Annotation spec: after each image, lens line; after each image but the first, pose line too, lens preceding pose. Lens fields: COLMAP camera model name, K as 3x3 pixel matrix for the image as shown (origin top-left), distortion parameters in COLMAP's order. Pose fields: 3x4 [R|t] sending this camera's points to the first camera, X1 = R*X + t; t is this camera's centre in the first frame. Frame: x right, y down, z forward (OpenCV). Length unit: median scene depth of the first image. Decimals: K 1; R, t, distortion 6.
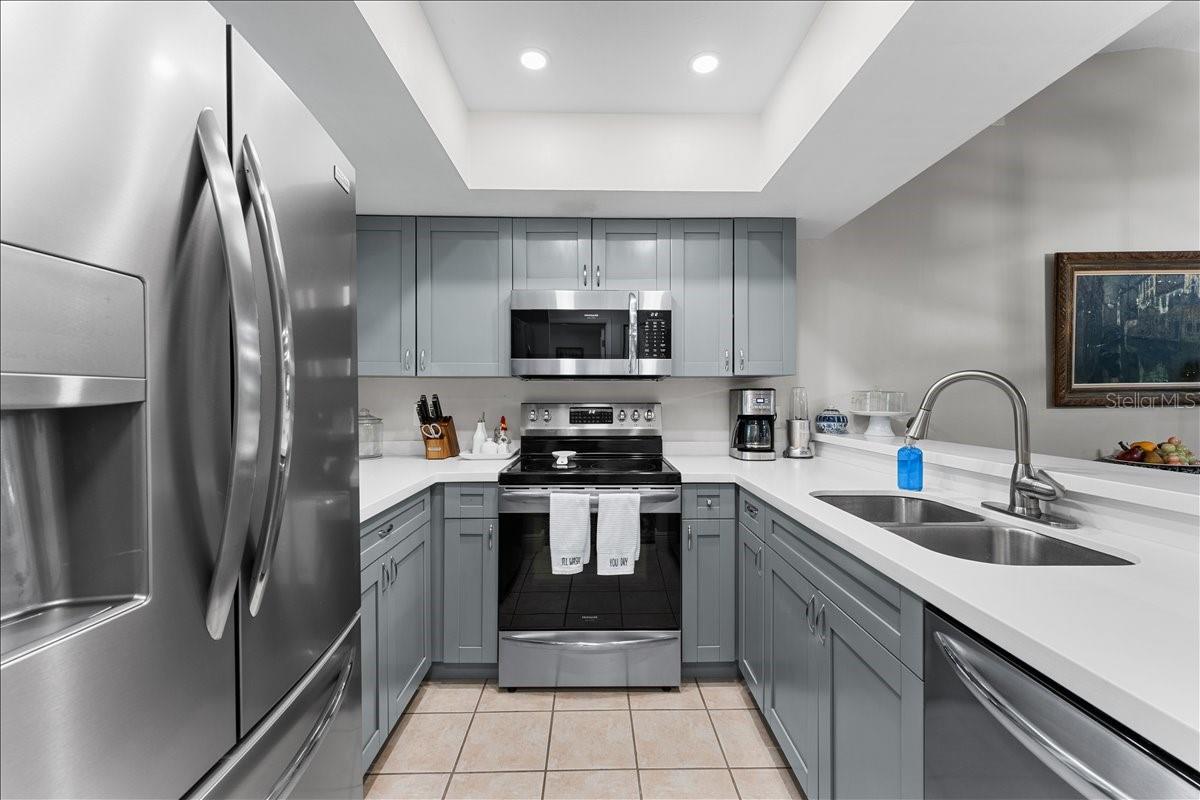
lens RADIAL K [[517.6, 0, 598.8], [0, 517.6, 396.4], [0, 0, 1]] dist [-0.000534, -0.000346]
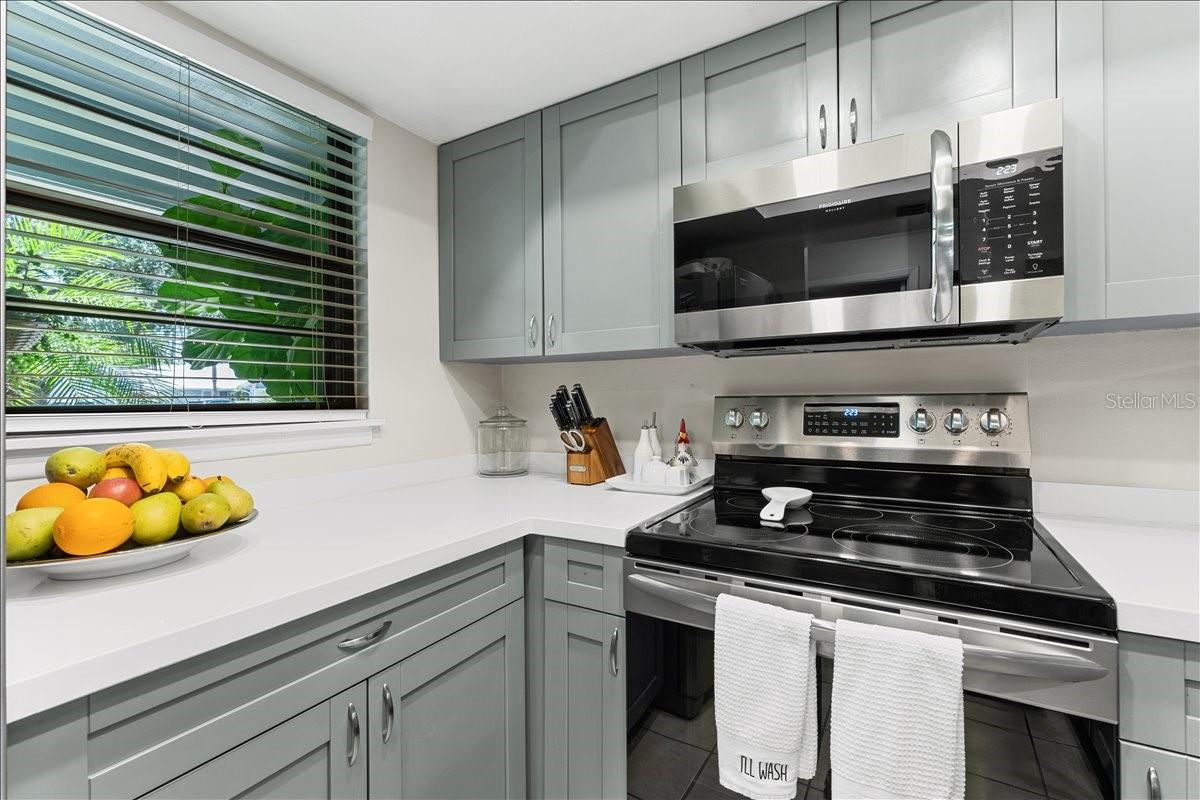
lens RADIAL K [[517.6, 0, 598.8], [0, 517.6, 396.4], [0, 0, 1]] dist [-0.000534, -0.000346]
pose [[0.849817, -0.009625, -0.526990, 0.047762], [0.009567, 0.999950, -0.002835, 0.014237], [0.526991, -0.002632, 0.849867, 0.483512]]
